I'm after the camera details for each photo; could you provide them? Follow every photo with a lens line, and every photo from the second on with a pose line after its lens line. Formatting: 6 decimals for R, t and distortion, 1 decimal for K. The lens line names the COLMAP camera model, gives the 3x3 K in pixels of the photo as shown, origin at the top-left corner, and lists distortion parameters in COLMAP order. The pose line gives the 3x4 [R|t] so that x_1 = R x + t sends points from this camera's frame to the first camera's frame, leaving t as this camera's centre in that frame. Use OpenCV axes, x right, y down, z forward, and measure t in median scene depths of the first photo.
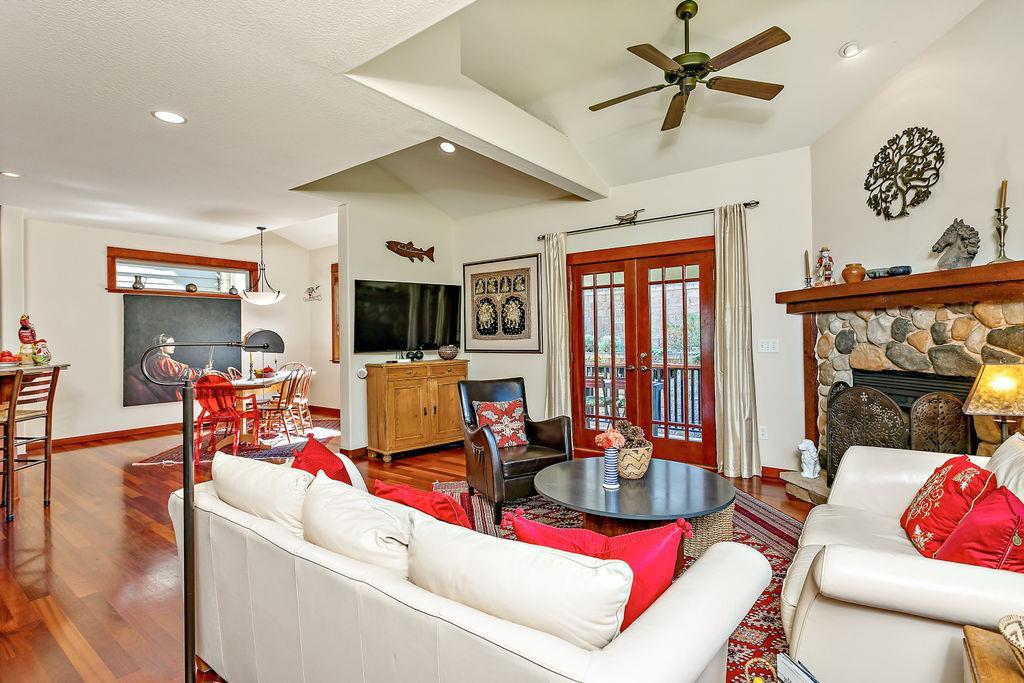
lens RADIAL K [[497.2, 0, 510.3], [0, 497.2, 335.8], [0, 0, 1]] dist [-0.000850, 0.001640]
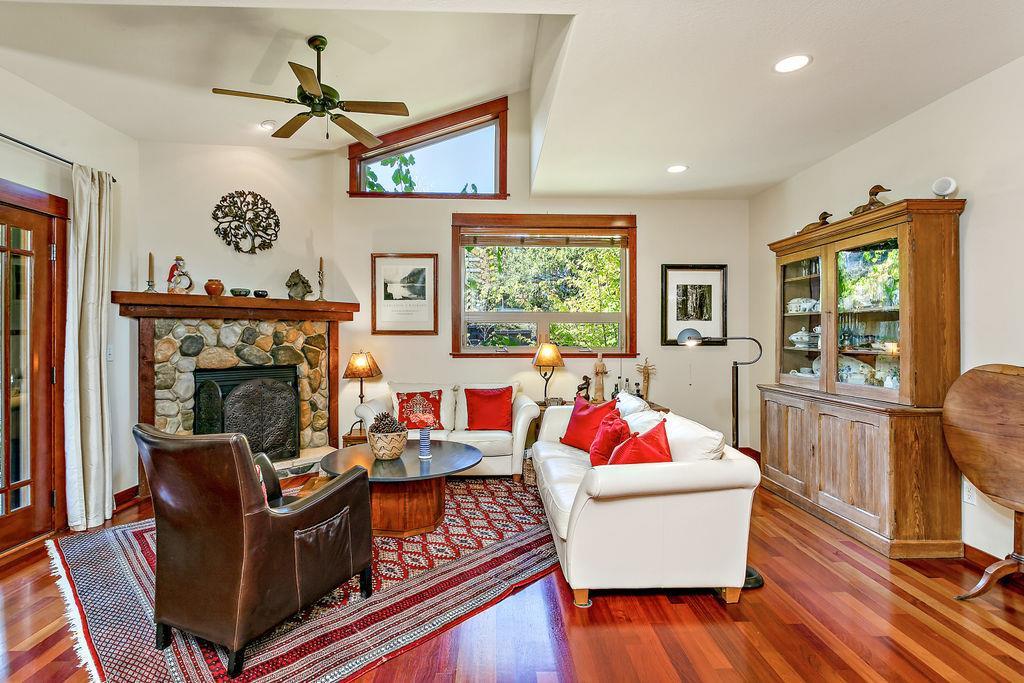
lens RADIAL K [[497.2, 0, 508.9], [0, 497.2, 335.4], [0, 0, 1]] dist [-0.000850, 0.001640]
pose [[-0.631511, 0.012798, 0.775261, -0.570796], [0.008644, 0.999918, -0.009466, 0.005068], [-0.775319, 0.000724, -0.631569, 1.030071]]
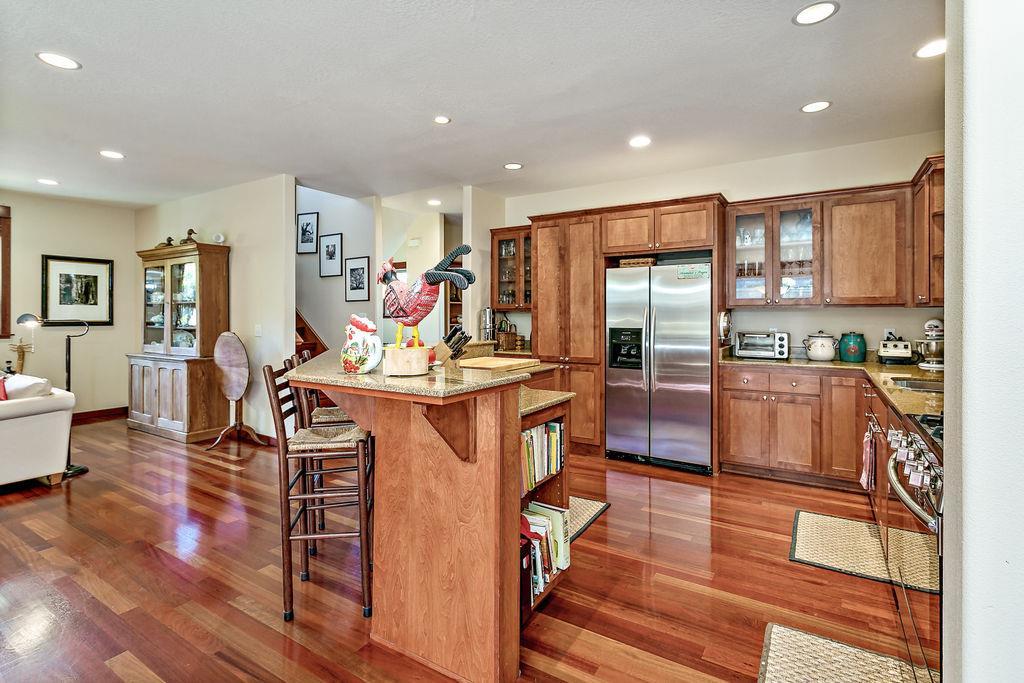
lens RADIAL K [[497.2, 0, 514.7], [0, 497.2, 314.0], [0, 0, 1]] dist [-0.000850, 0.001640]
pose [[-0.996054, 0.012082, -0.087926, -1.051769], [0.012426, 0.999917, -0.003363, 0.007730], [0.087878, -0.004442, -0.996121, 1.462226]]
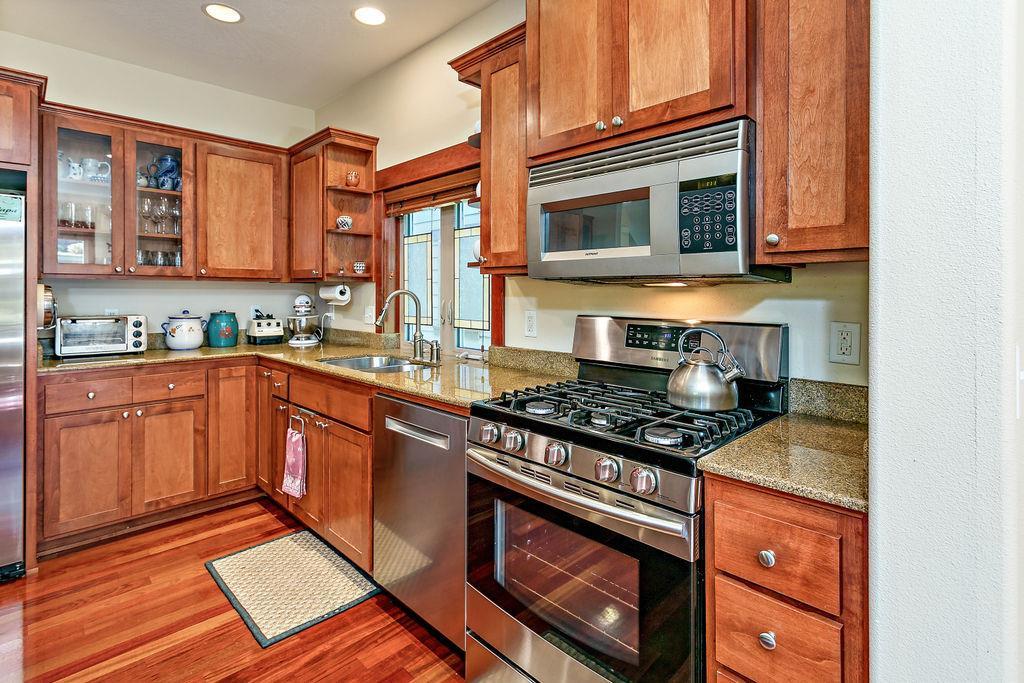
lens RADIAL K [[497.2, 0, 506.7], [0, 497.2, 290.9], [0, 0, 1]] dist [-0.000850, 0.001640]
pose [[-0.146517, 0.008788, -0.989169, -1.058815], [0.000483, 0.999961, 0.008812, 0.008573], [0.989208, 0.000813, -0.146515, 1.139352]]
